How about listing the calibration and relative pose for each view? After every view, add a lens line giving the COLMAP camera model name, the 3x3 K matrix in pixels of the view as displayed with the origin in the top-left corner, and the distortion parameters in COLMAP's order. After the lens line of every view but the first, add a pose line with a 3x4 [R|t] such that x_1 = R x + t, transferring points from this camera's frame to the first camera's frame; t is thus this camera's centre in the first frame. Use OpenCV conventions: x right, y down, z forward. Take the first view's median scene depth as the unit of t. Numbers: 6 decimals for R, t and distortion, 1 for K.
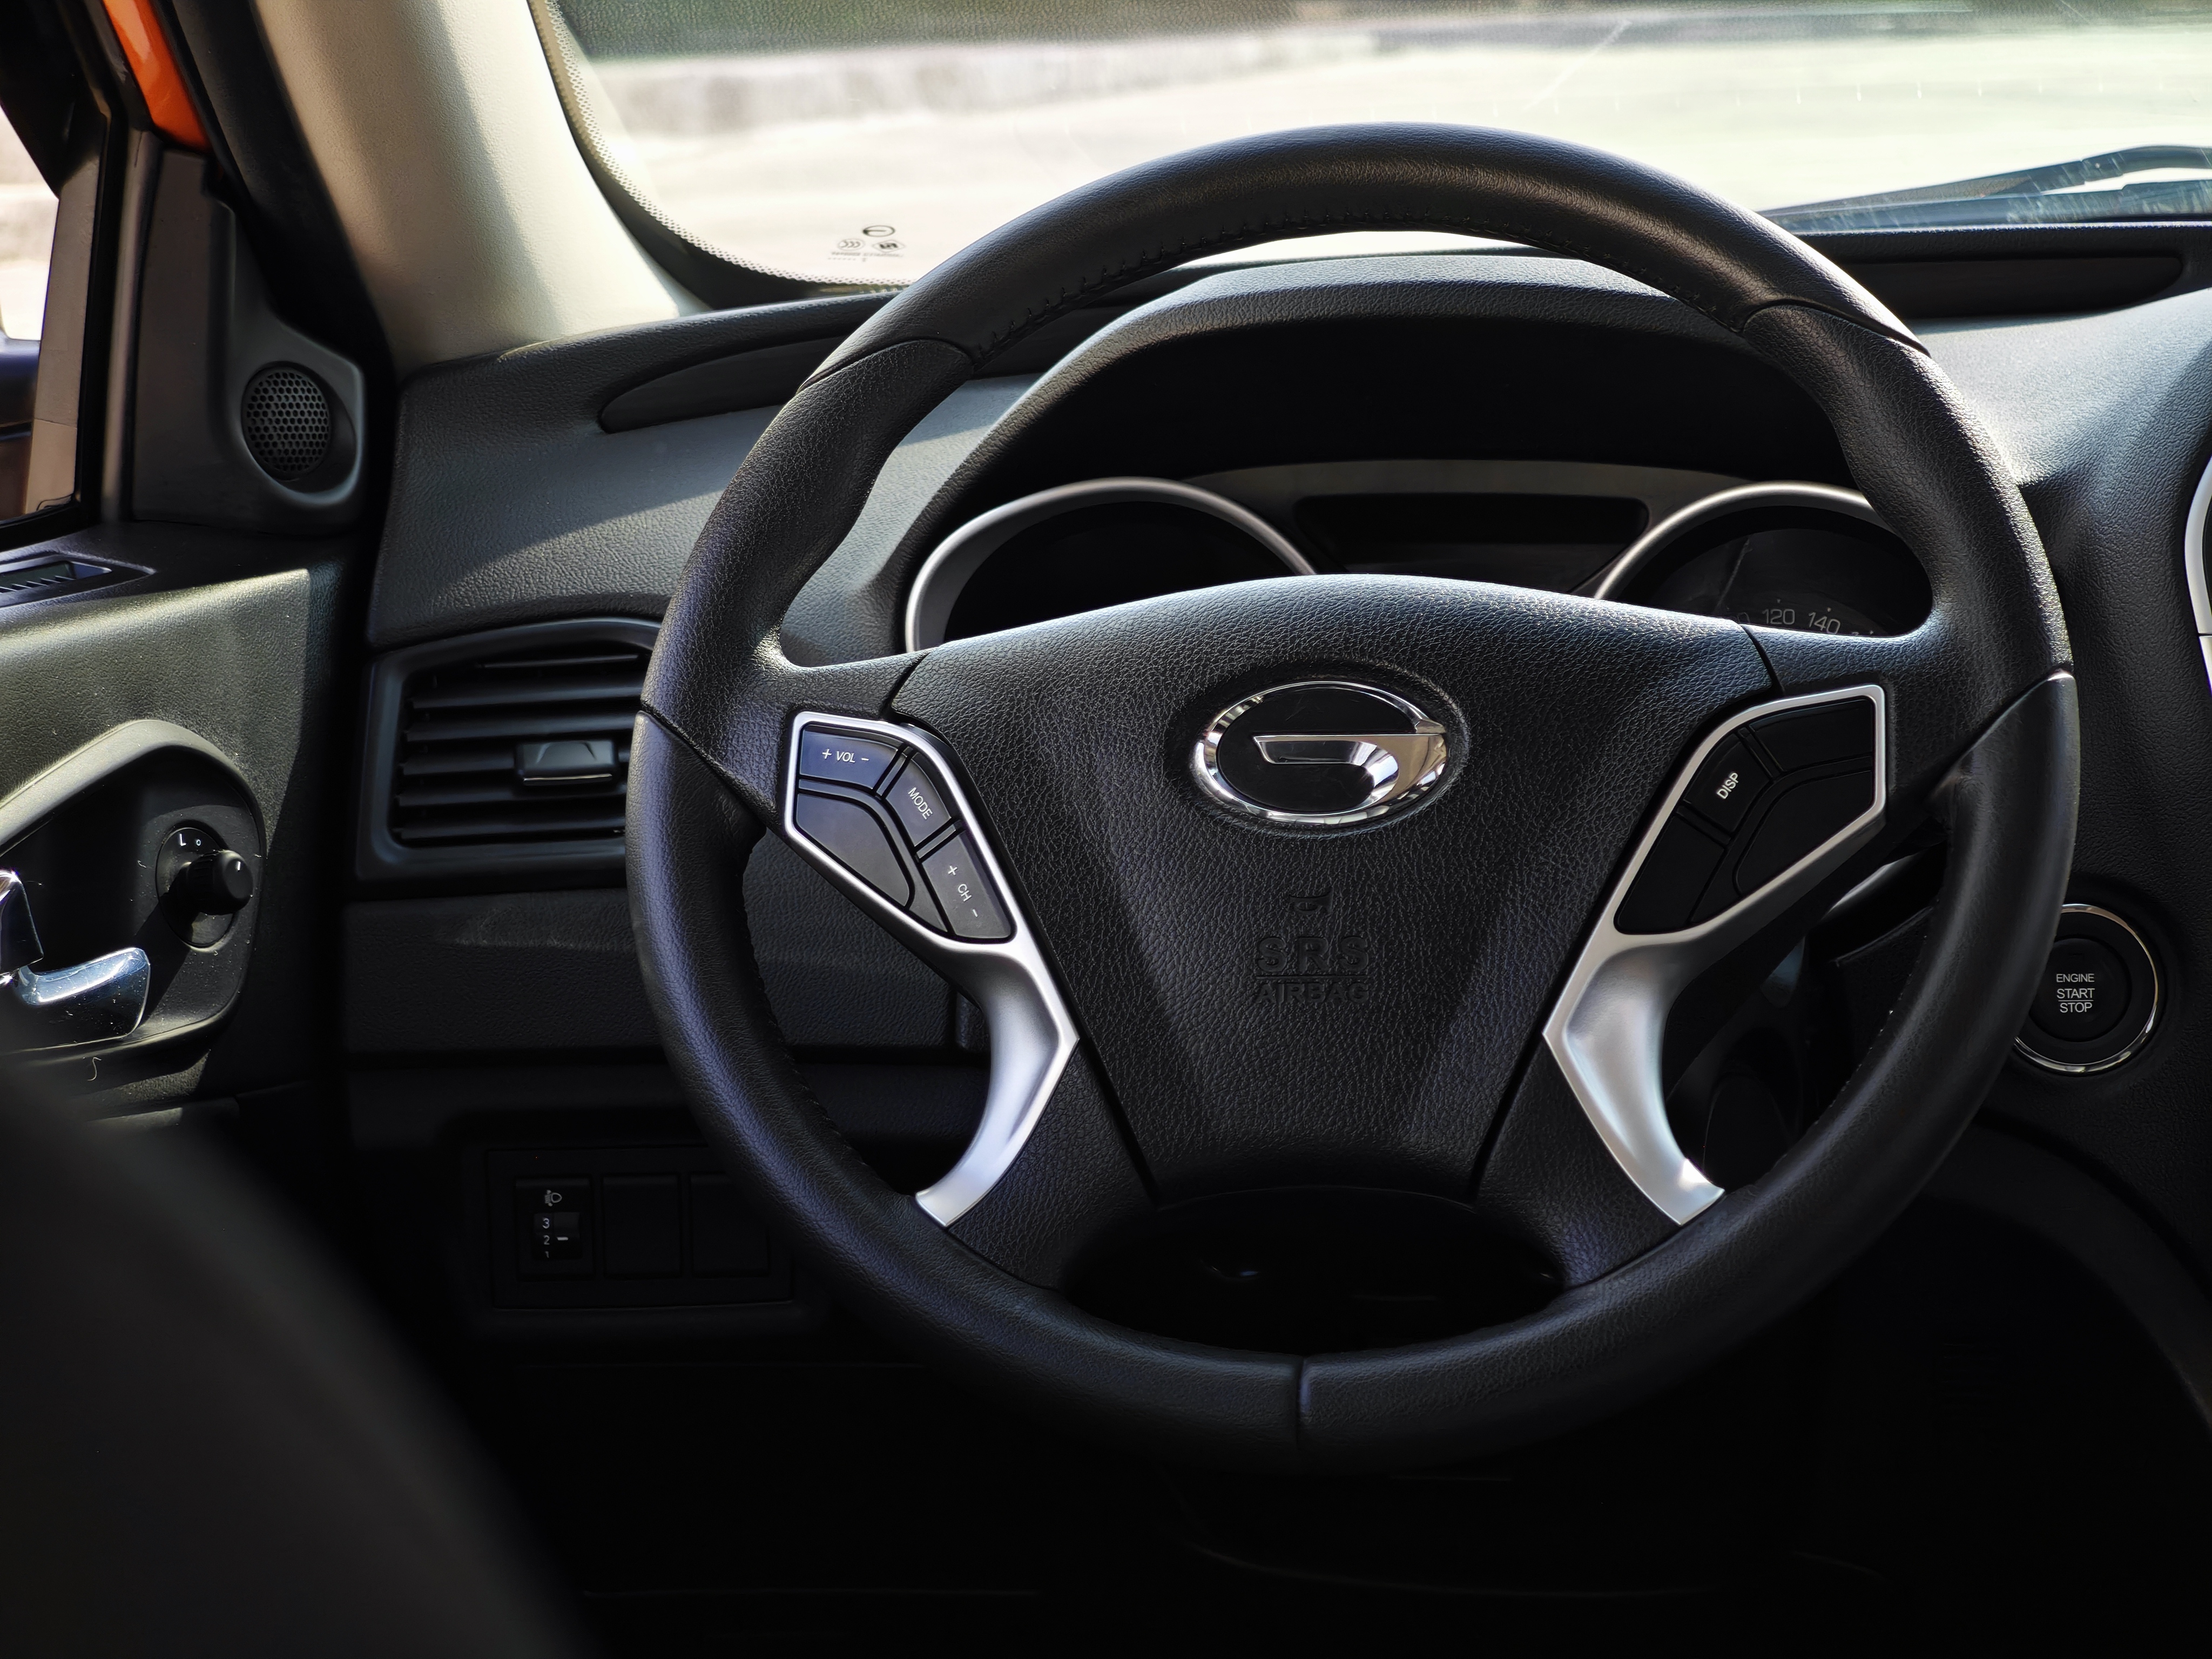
lens RADIAL K [[4665.0, 0, 1106.0], [0, 4665.0, 829.5], [0, 0, 1]] dist [0.028306, -0.279943]
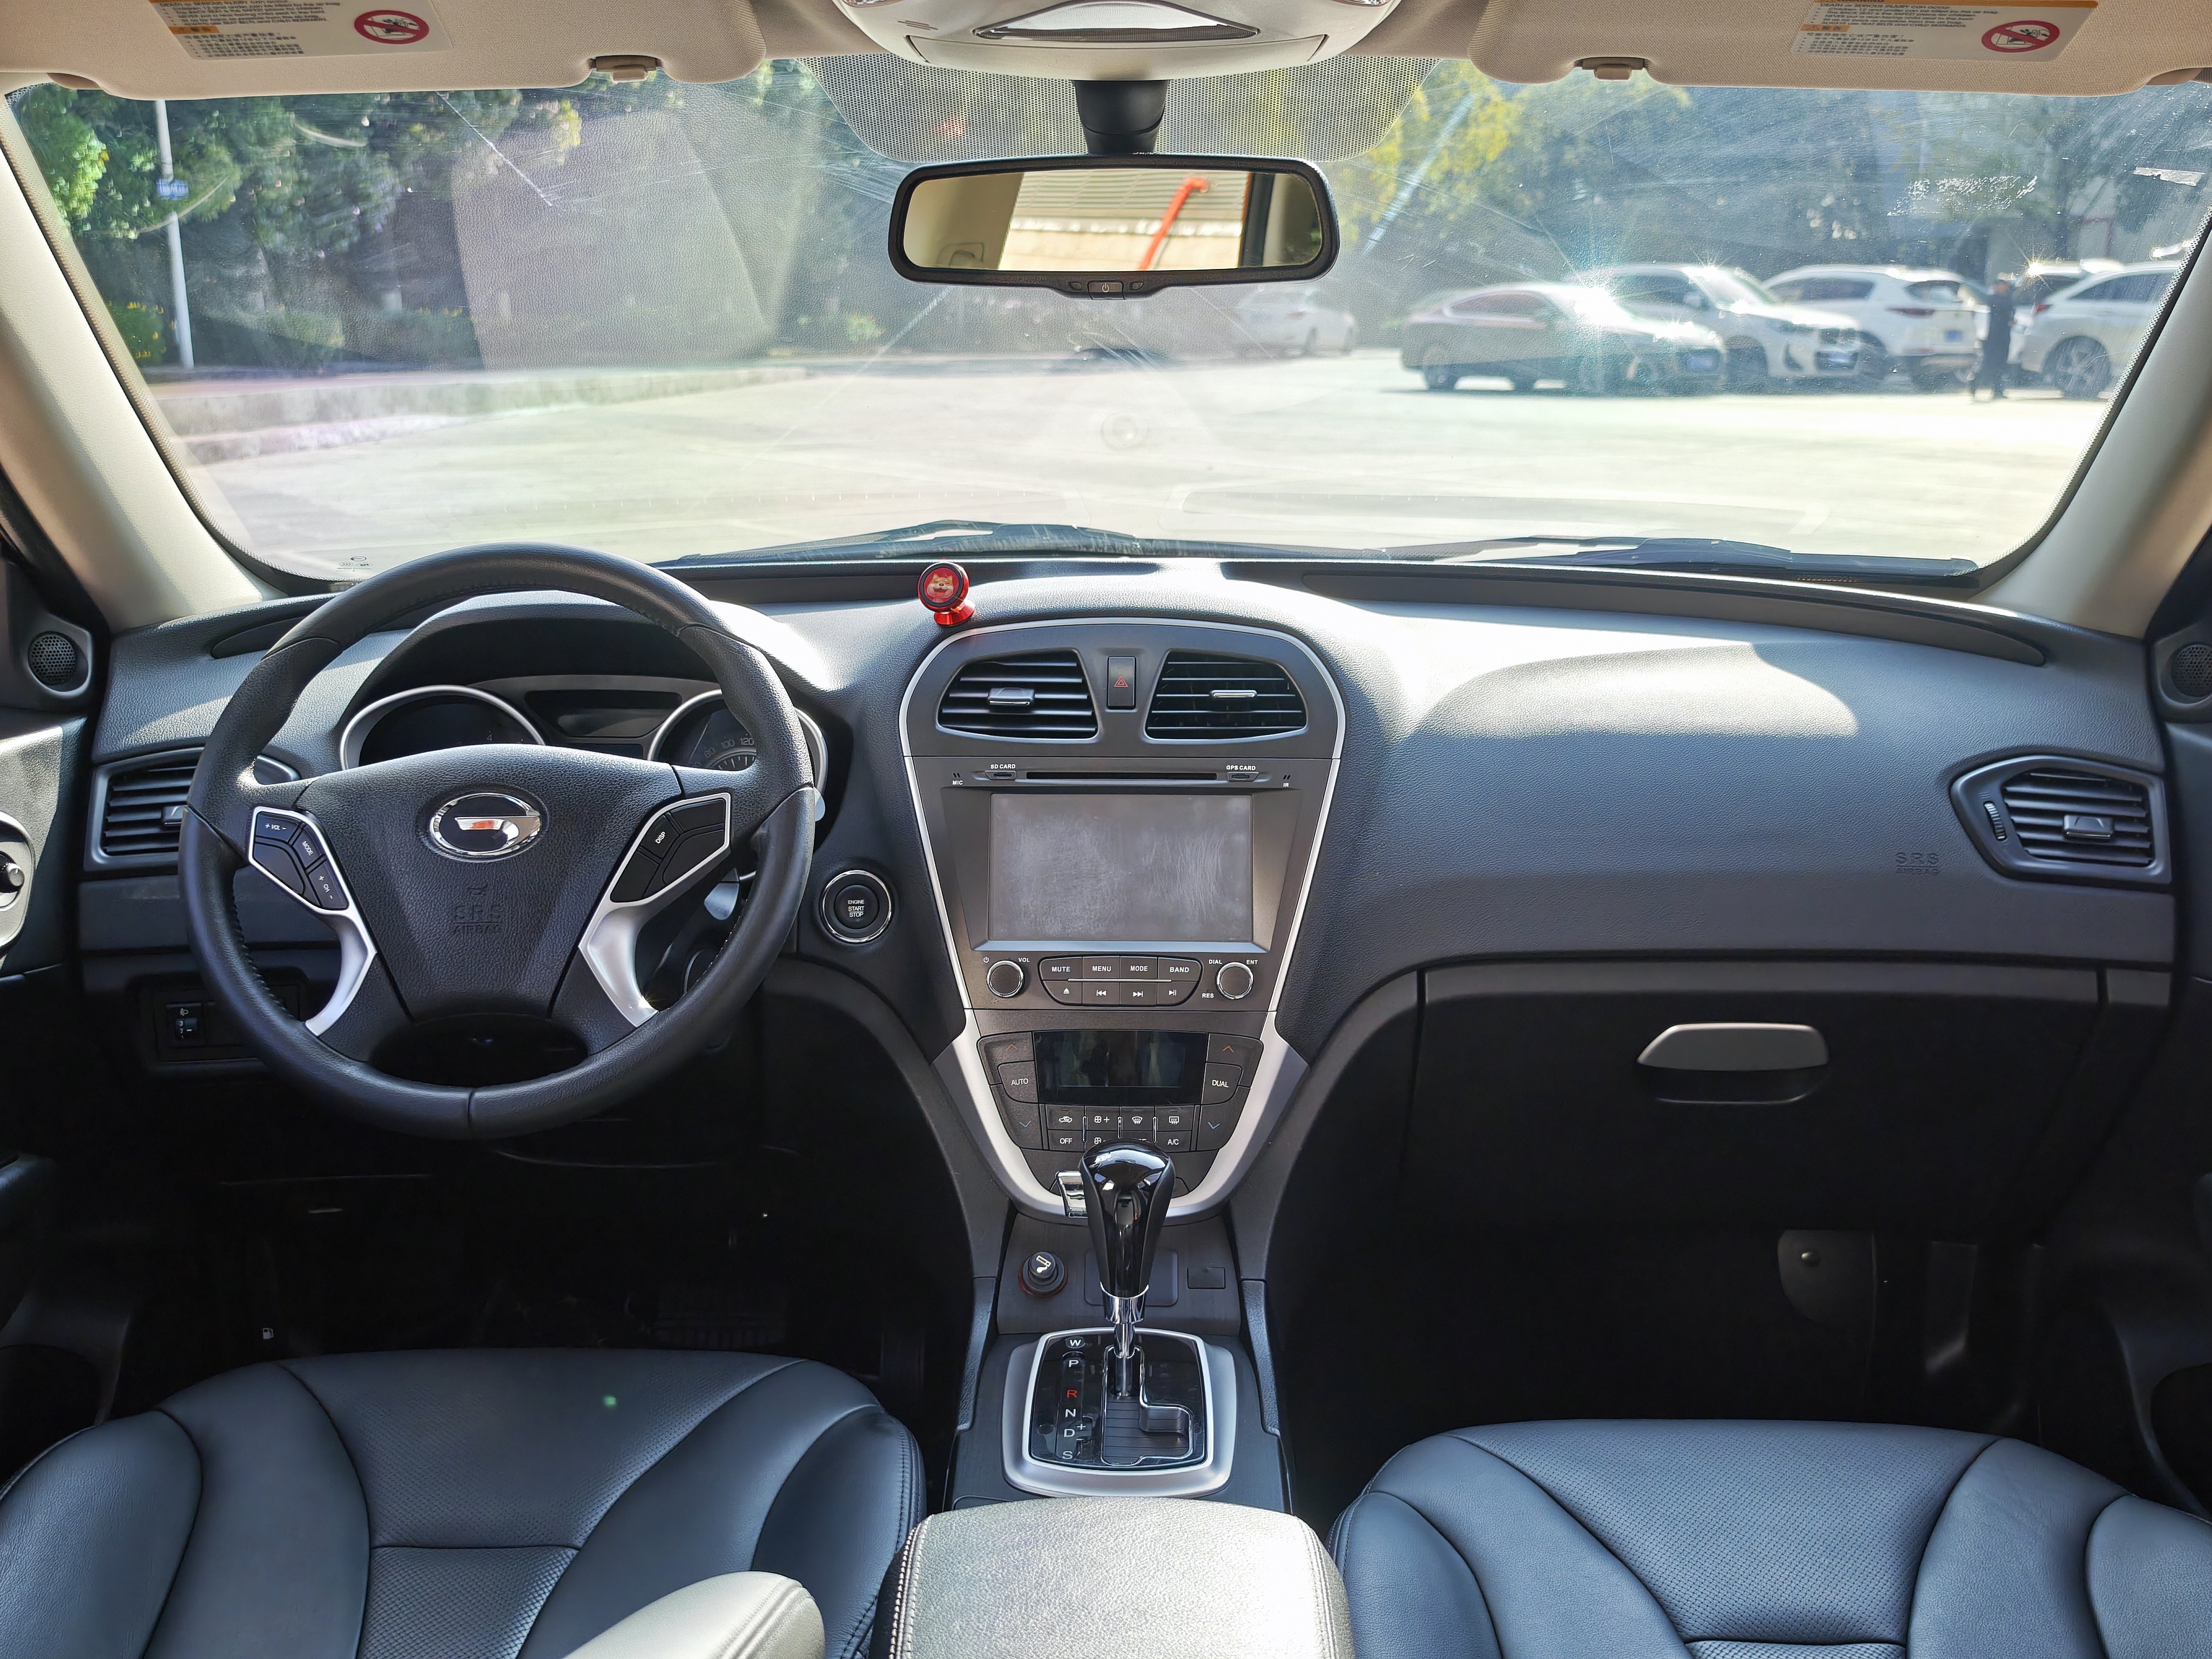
lens RADIAL K [[2205.7, 0, 1106.0], [0, 2205.7, 829.5], [0, 0, 1]] dist [-0.008764, -0.013807]
pose [[0.983865, -0.018211, 0.177982, 0.150417], [0.010676, 0.999009, 0.043205, -0.056510], [-0.178592, -0.040608, 0.983085, -0.121334]]
